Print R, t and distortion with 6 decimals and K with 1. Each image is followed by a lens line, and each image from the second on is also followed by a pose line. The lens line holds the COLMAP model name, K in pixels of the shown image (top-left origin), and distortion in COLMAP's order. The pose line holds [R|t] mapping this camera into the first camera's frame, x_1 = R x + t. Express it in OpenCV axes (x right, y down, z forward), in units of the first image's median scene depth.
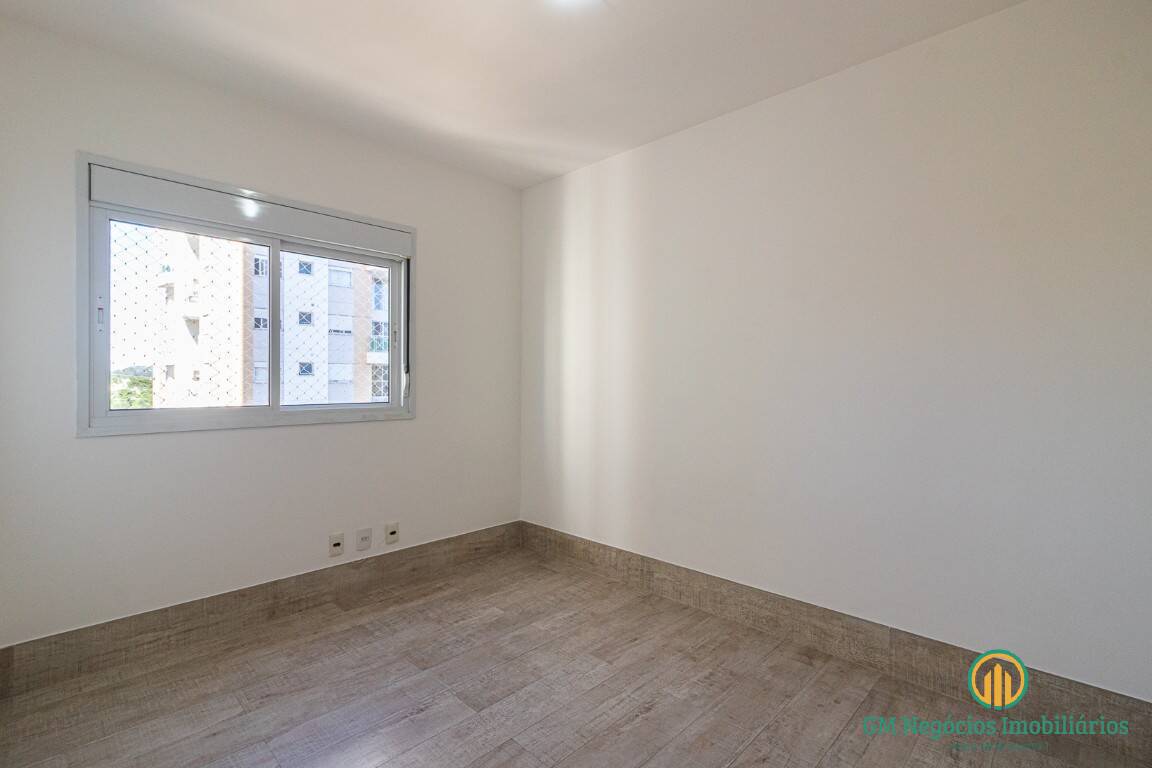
lens RADIAL K [[538.9, 0, 572.8], [0, 538.9, 375.8], [0, 0, 1]] dist [0.004504, 0.000165]
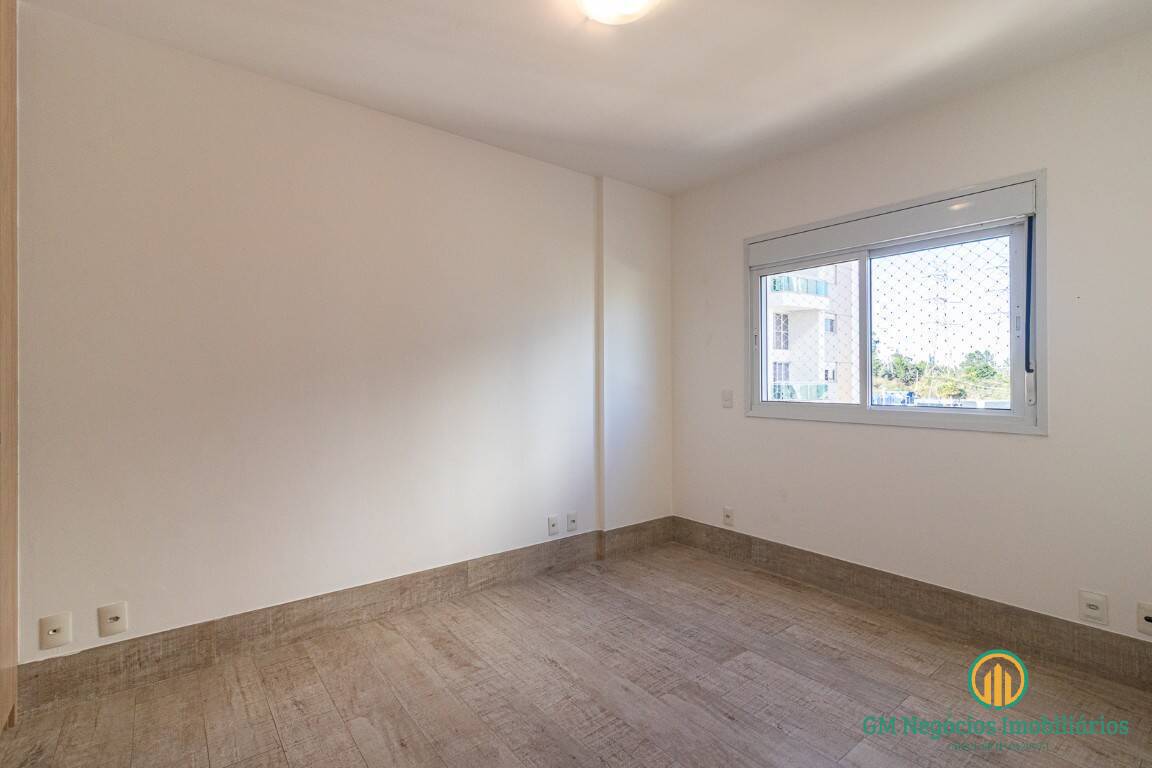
lens RADIAL K [[527.6, 0, 576.5], [0, 527.6, 379.4], [0, 0, 1]] dist [0.002820, -0.000005]
pose [[-0.136360, 0.002725, -0.990656, 0.641774], [0.003784, 0.999990, 0.002230, 0.000029], [0.990652, -0.003445, -0.136369, 0.642107]]
